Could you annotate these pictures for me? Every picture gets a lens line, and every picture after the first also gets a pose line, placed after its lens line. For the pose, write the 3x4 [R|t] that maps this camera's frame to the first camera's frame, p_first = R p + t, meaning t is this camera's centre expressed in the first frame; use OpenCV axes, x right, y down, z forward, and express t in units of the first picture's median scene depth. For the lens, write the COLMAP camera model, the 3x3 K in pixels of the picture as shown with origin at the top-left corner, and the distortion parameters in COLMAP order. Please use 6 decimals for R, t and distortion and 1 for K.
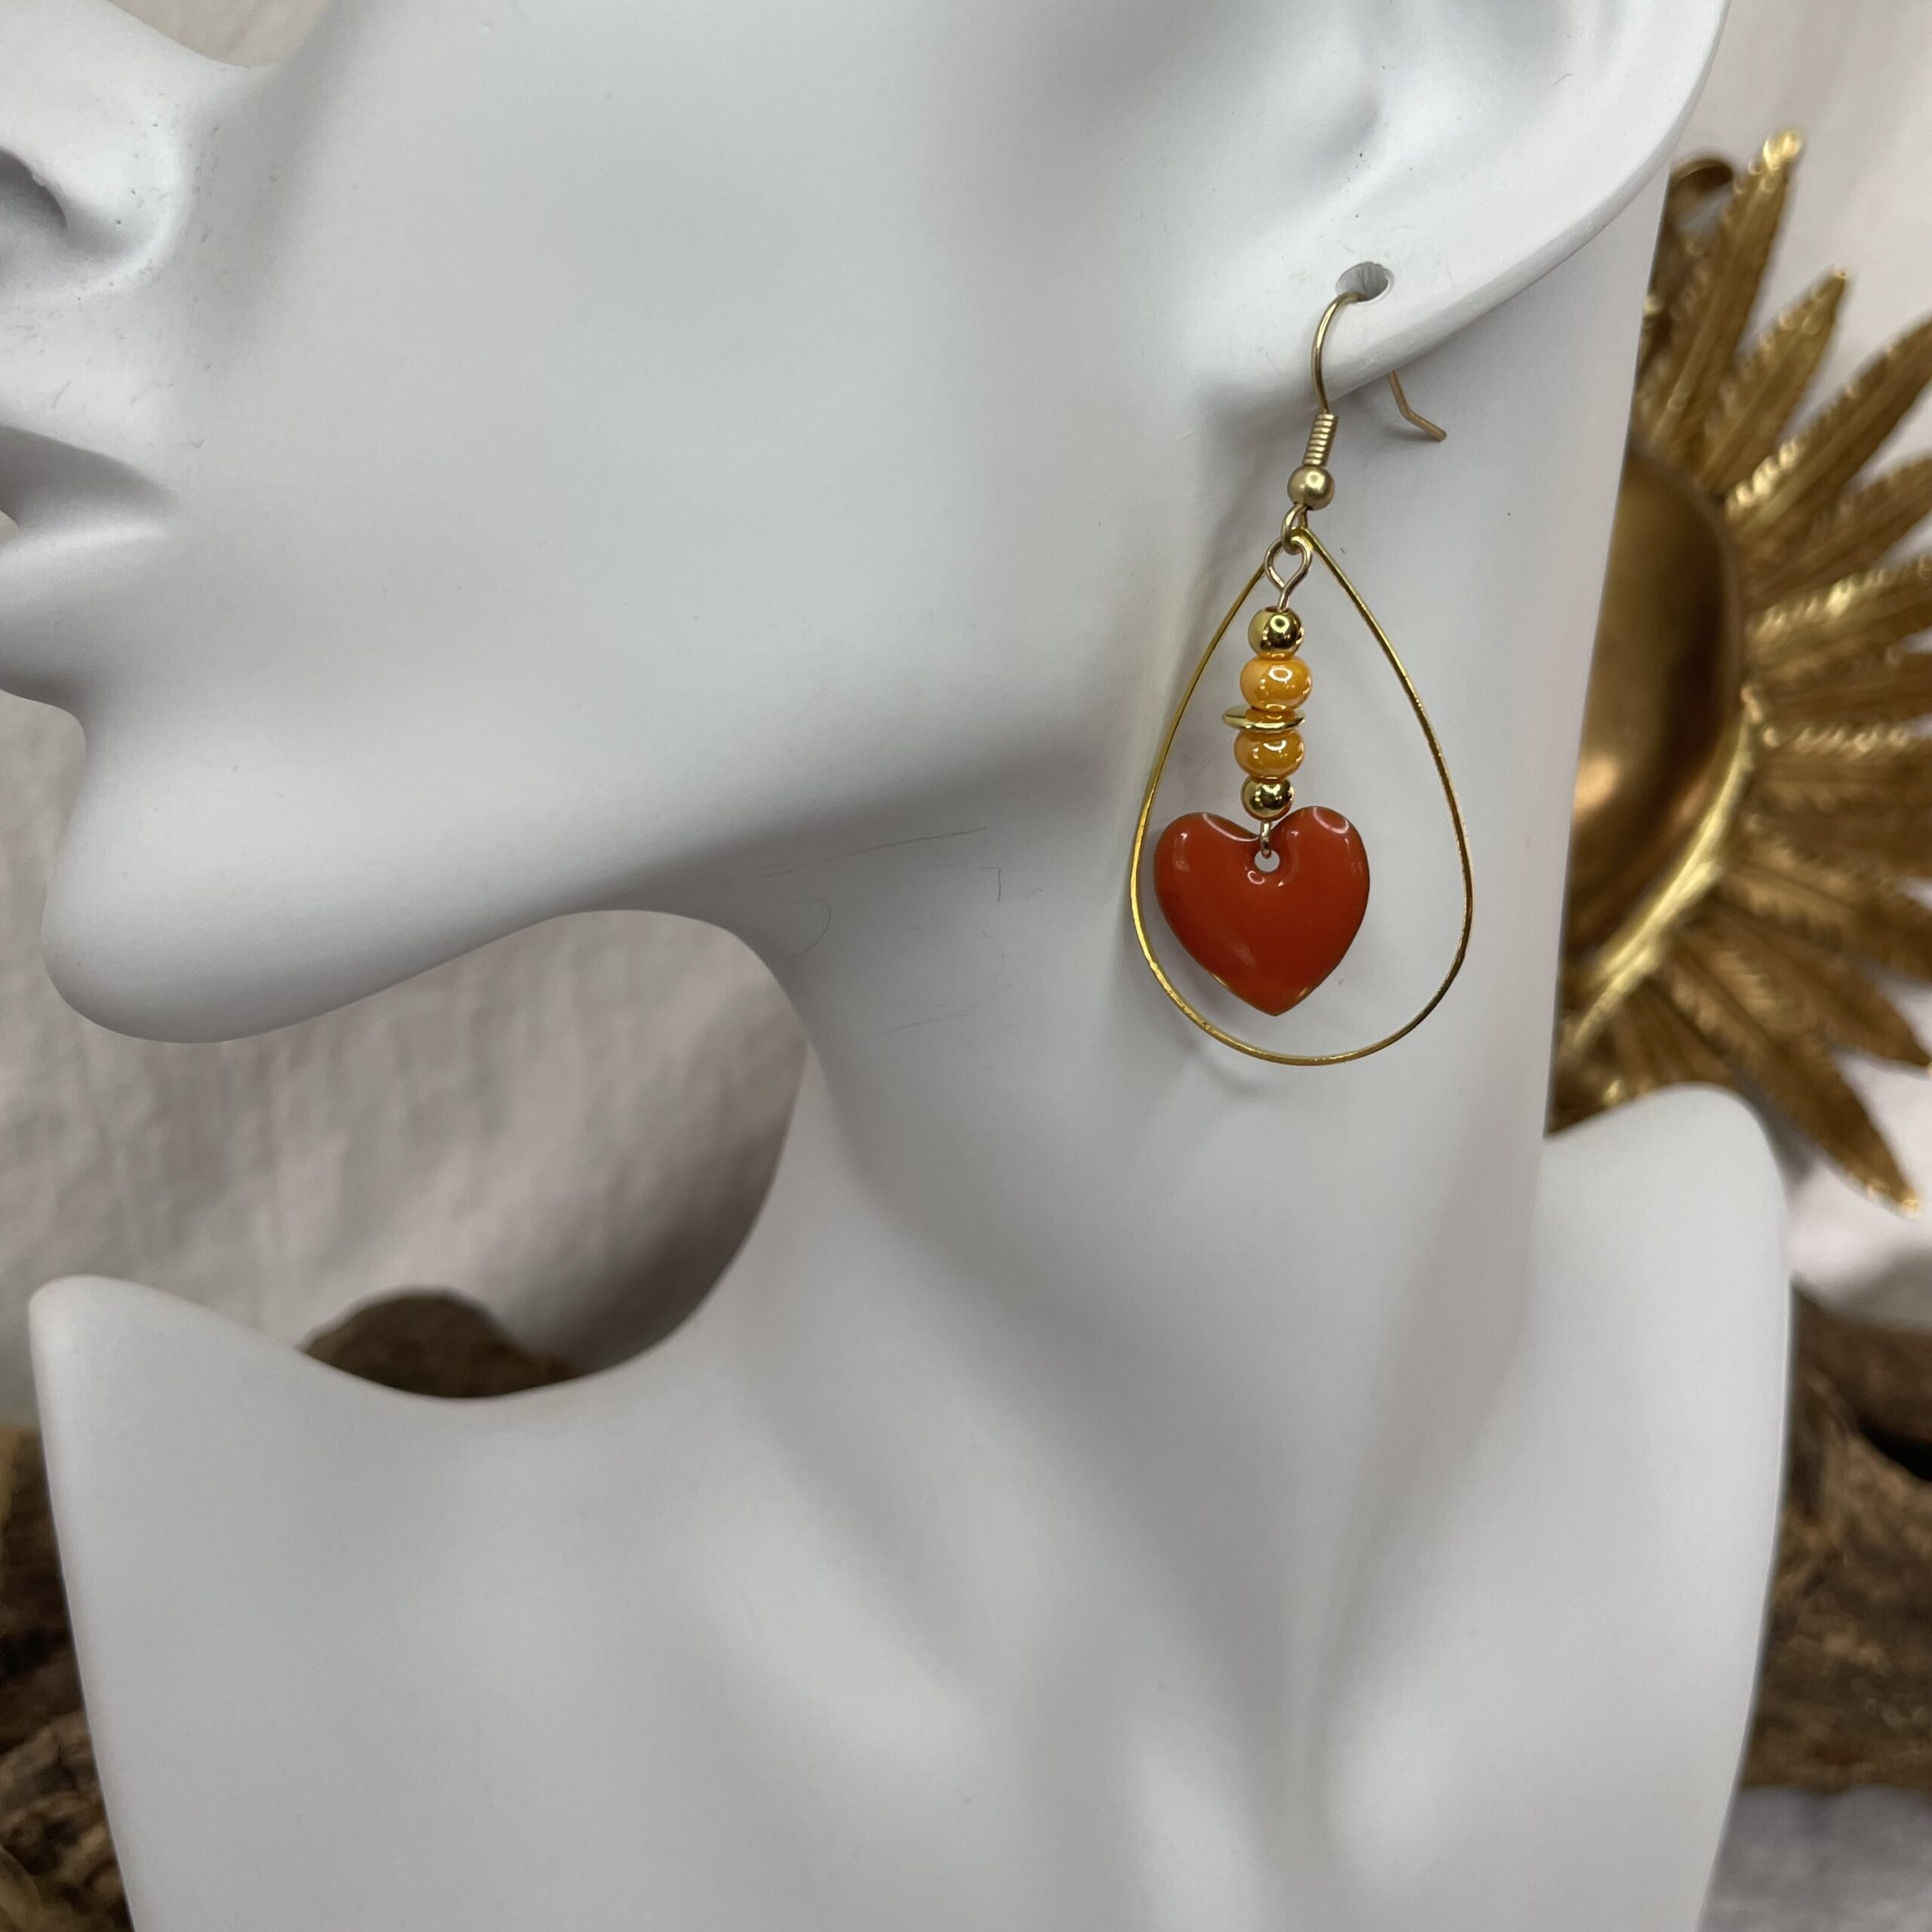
lens RADIAL K [[2242.8, 0, 952.6], [0, 2242.8, 937.1], [0, 0, 1]] dist [-0.000922, 0.000000]
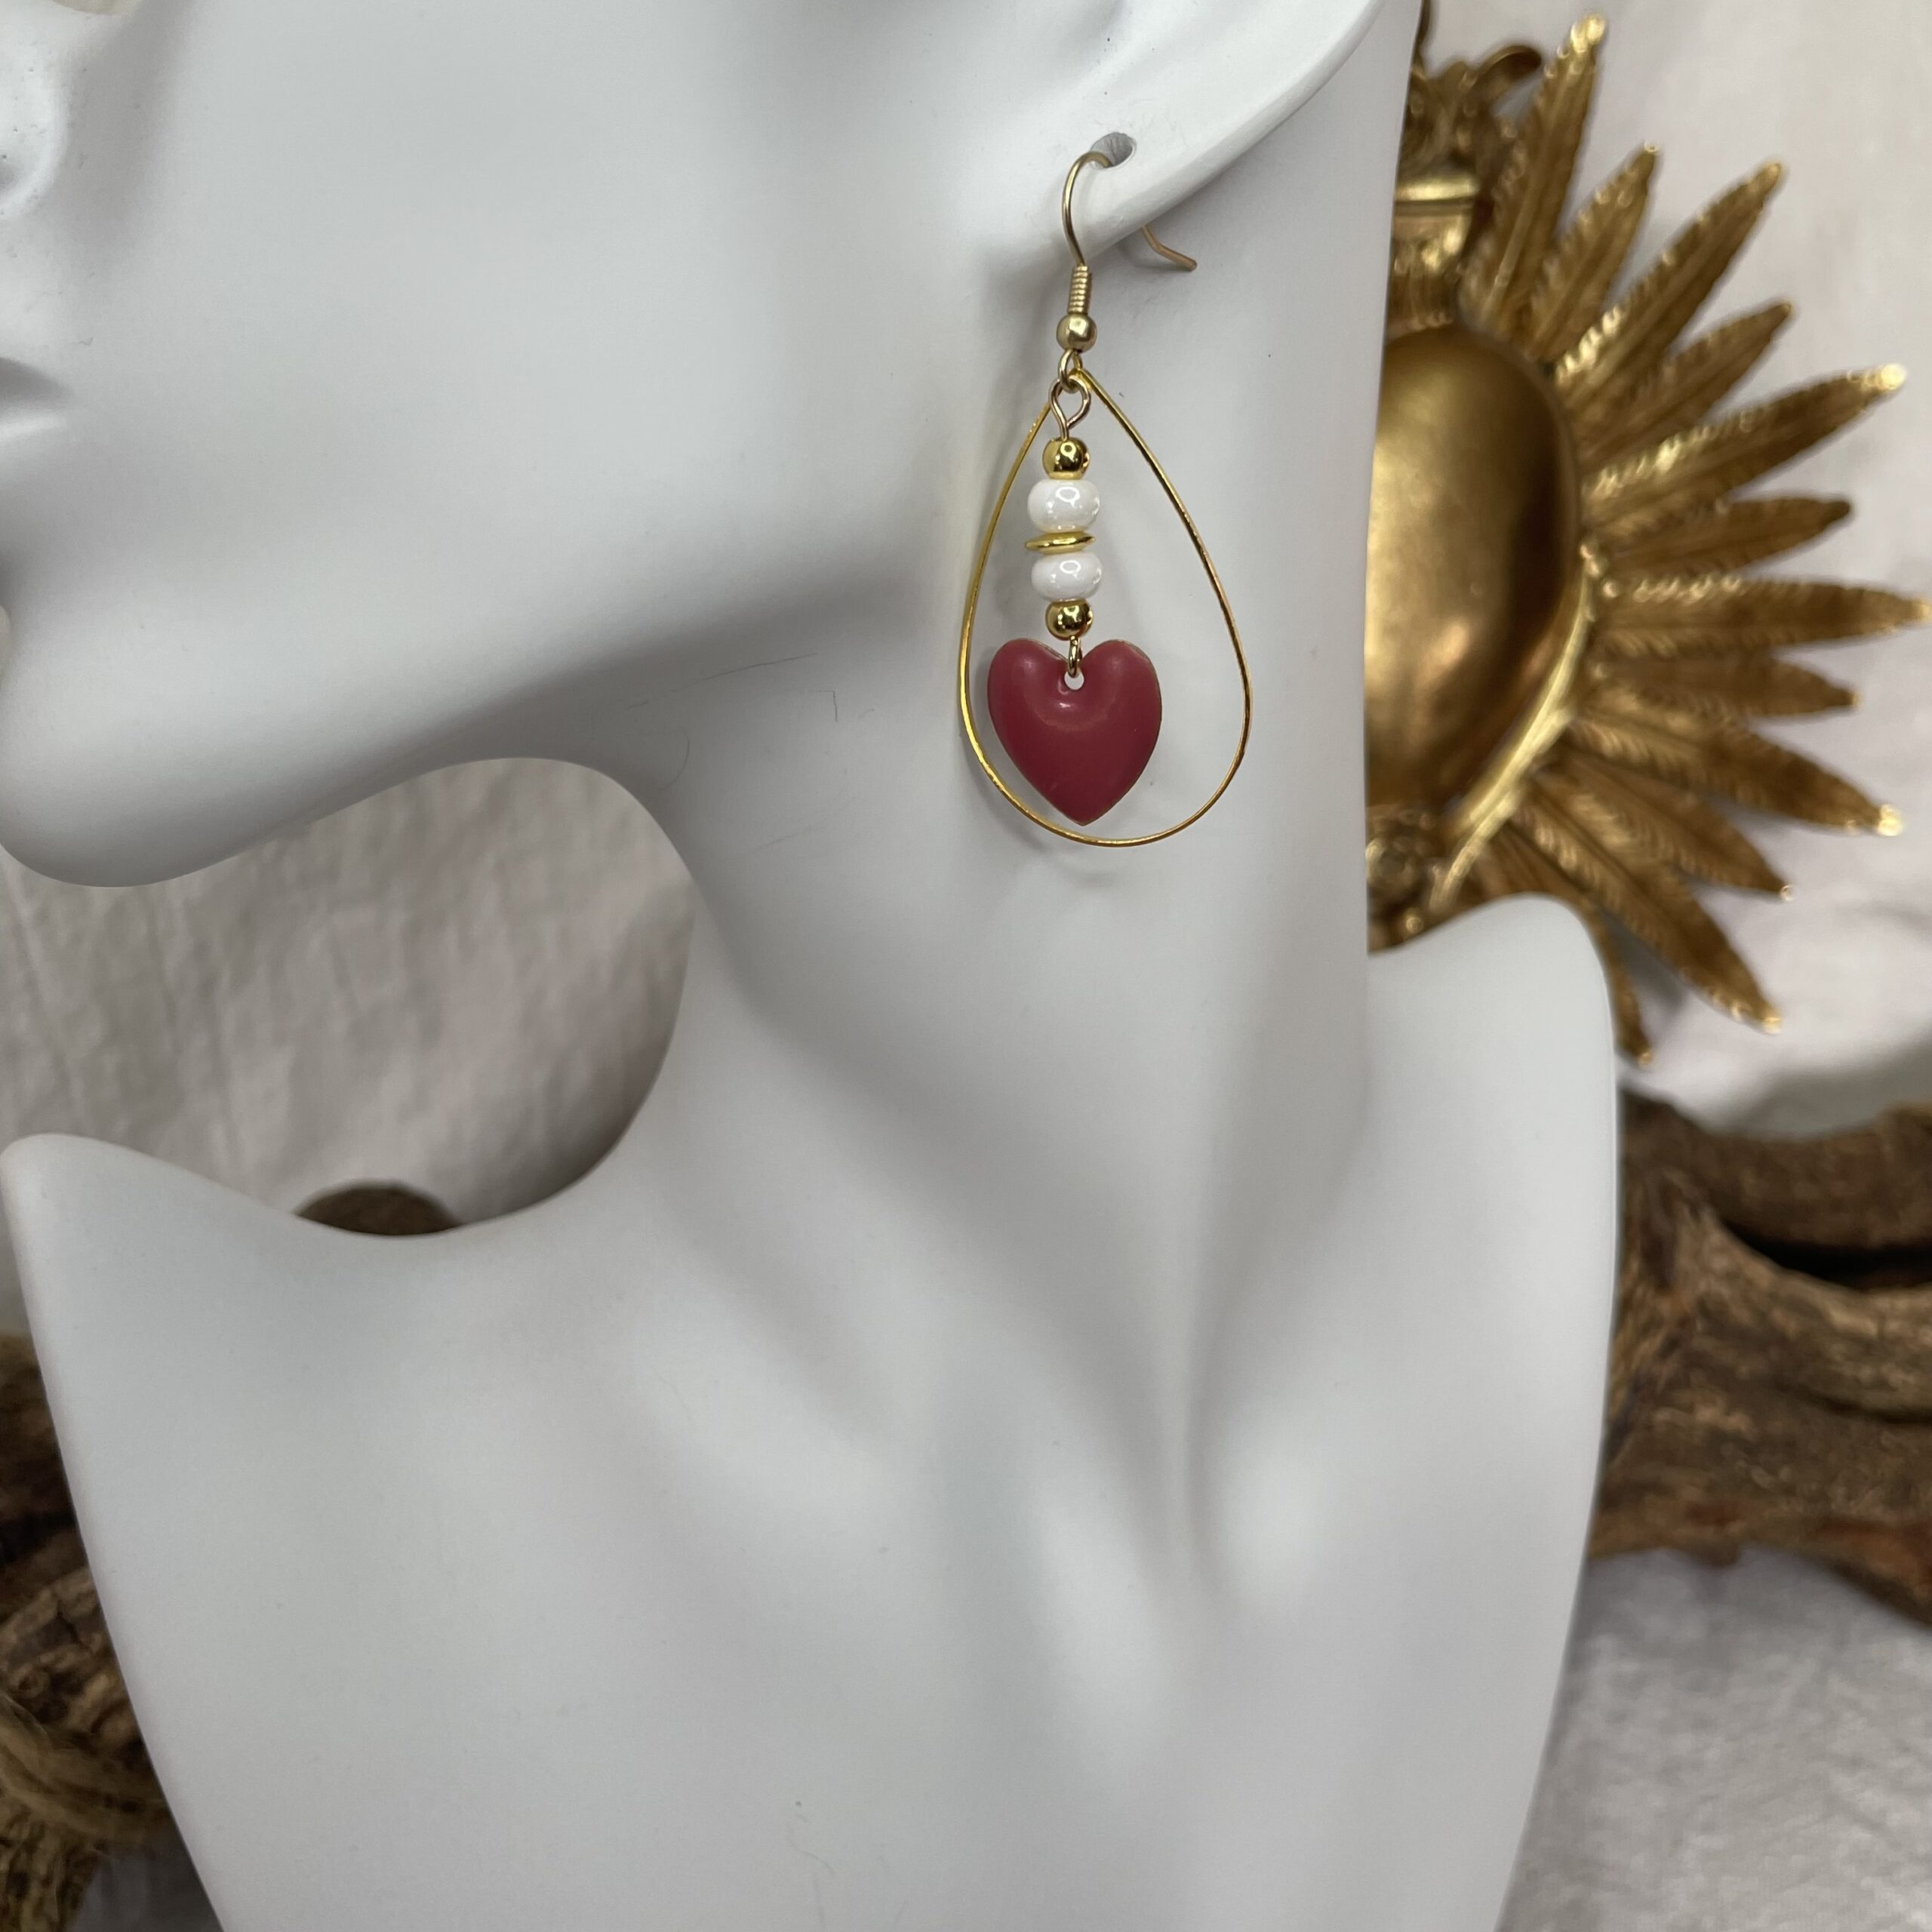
lens RADIAL K [[2242.8, 0, 974.3], [0, 2242.8, 933.7], [0, 0, 1]] dist [-0.000922, 0.000000]
pose [[0.997348, -0.067230, 0.027885, 0.023428], [0.066653, 0.997552, 0.021130, 0.032477], [-0.029238, -0.019216, 0.999388, -0.061252]]
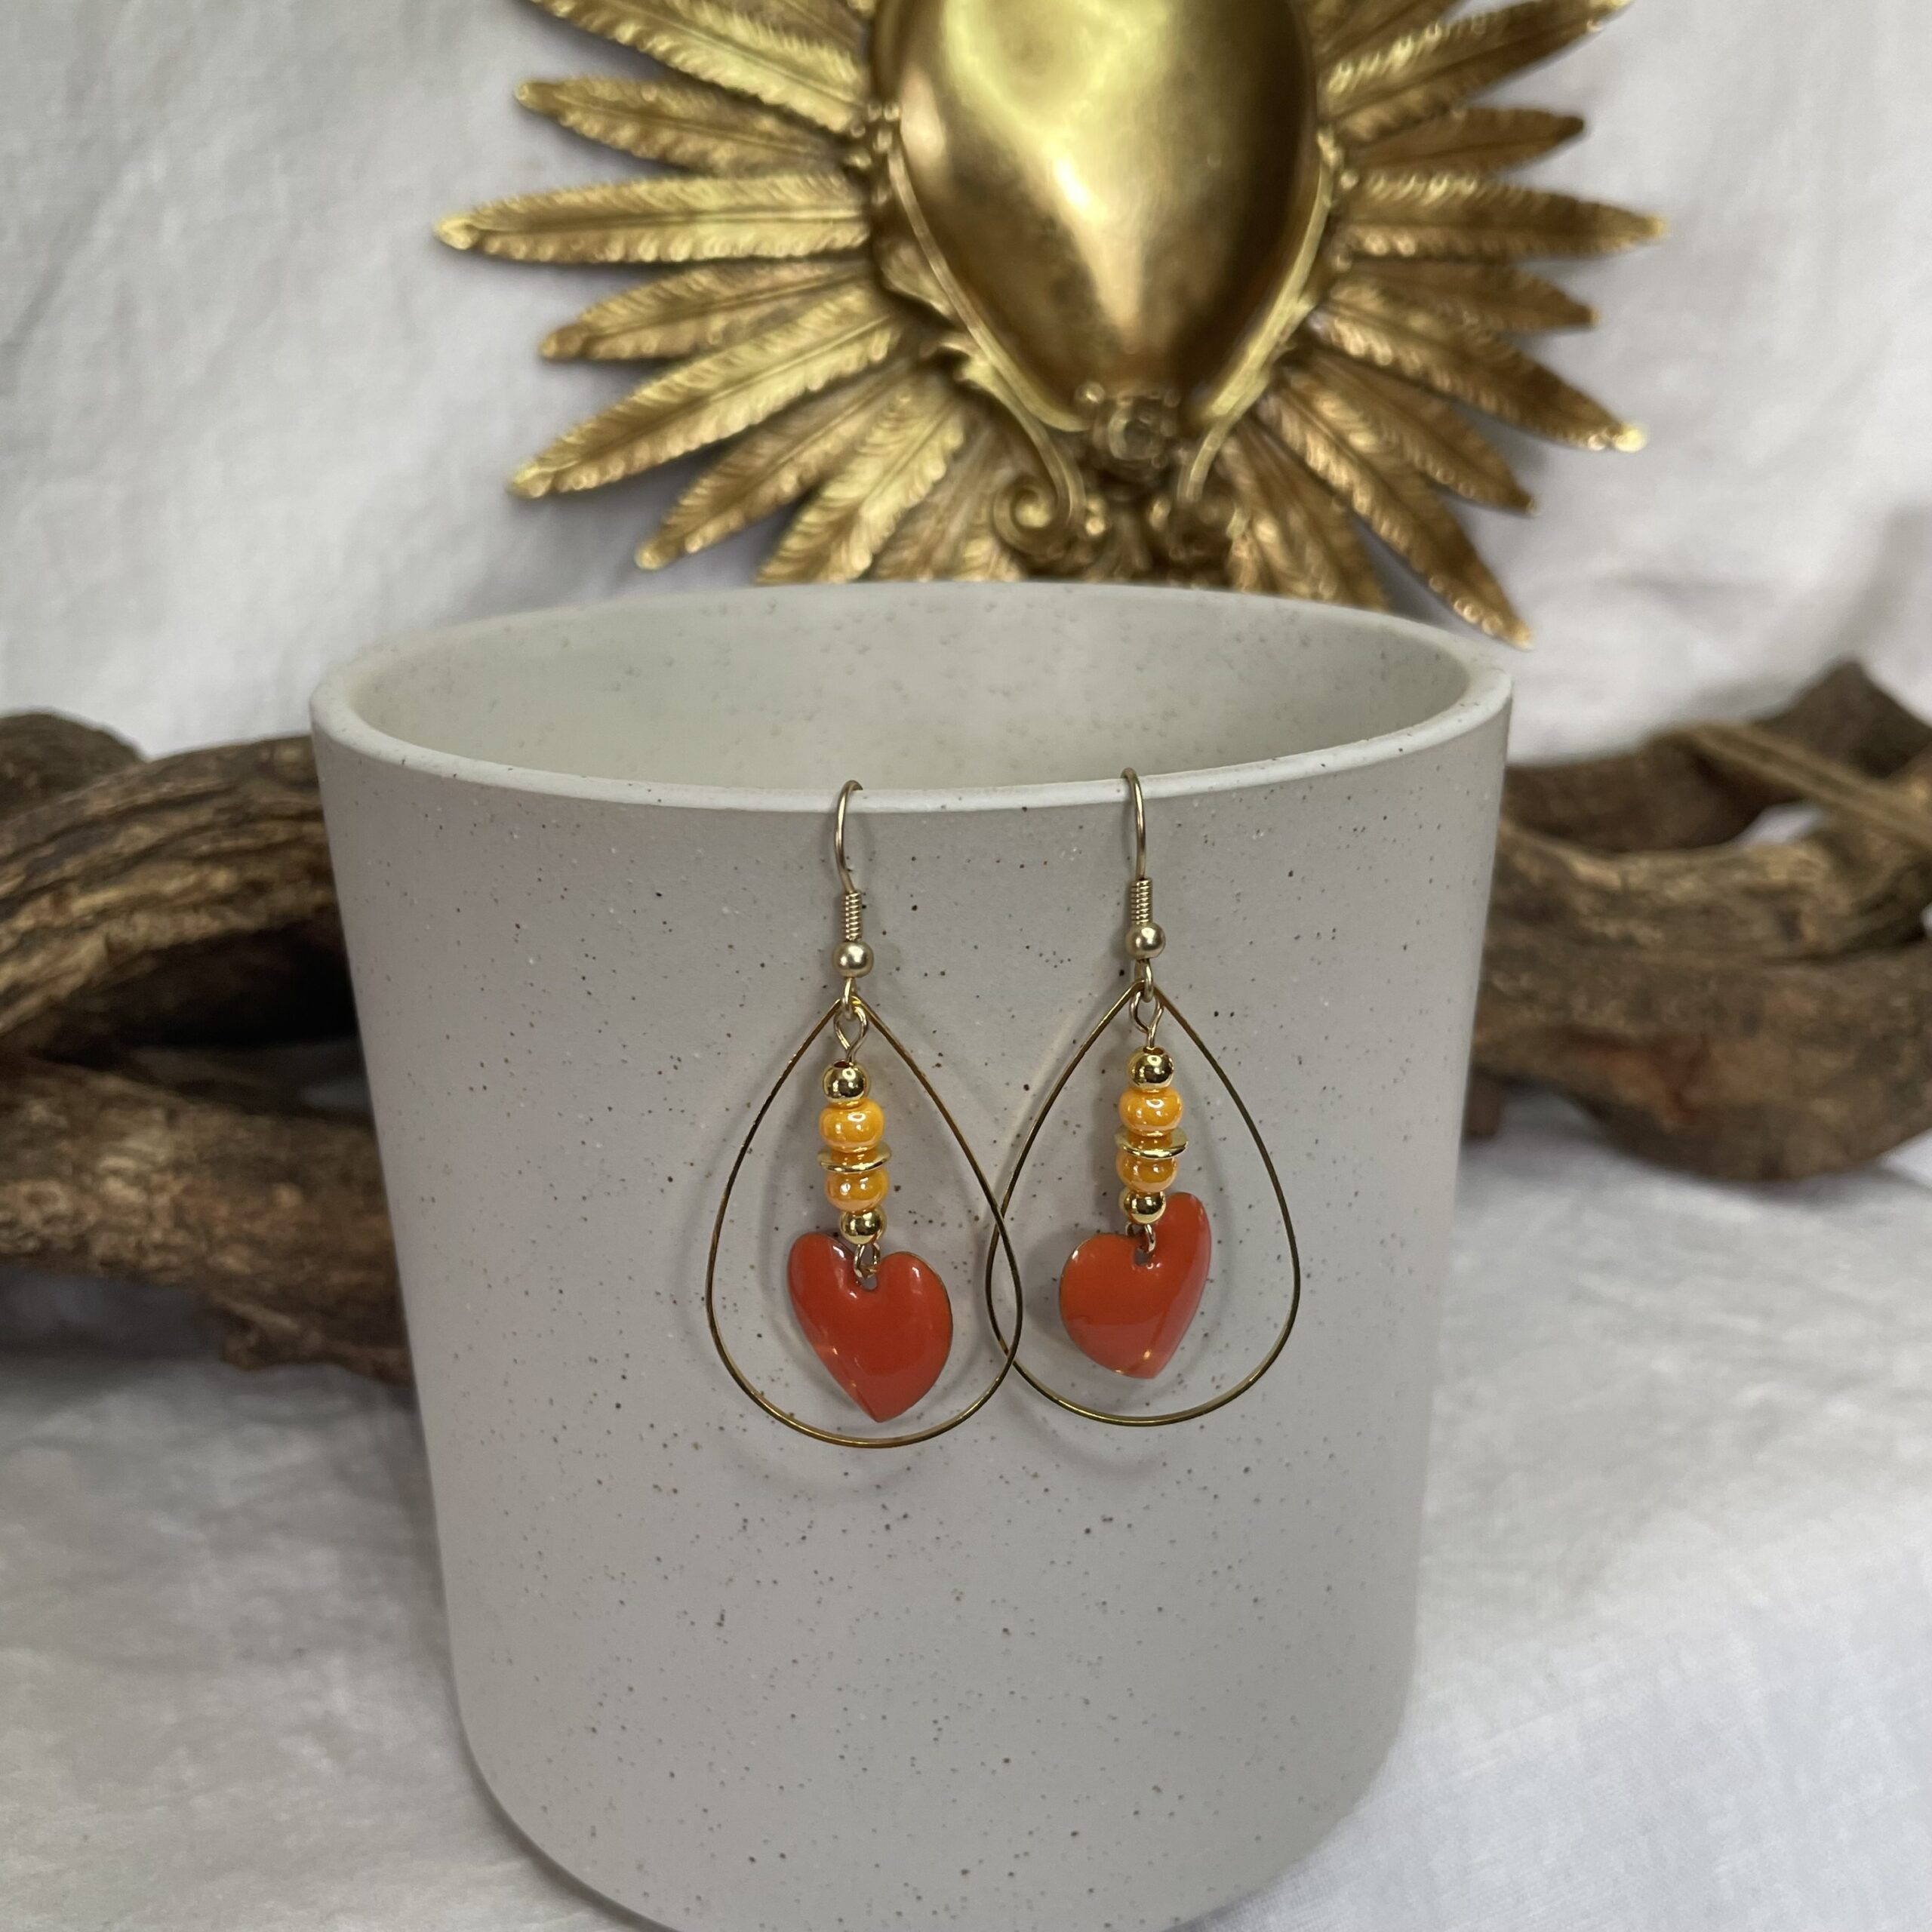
lens RADIAL K [[2242.8, 0, 996.9], [0, 2242.8, 978.5], [0, 0, 1]] dist [-0.000922, 0.000000]
pose [[0.990597, -0.090411, 0.102678, 0.054966], [0.089496, 0.995896, 0.013497, 0.271483], [-0.103477, -0.004181, 0.994623, -0.054842]]
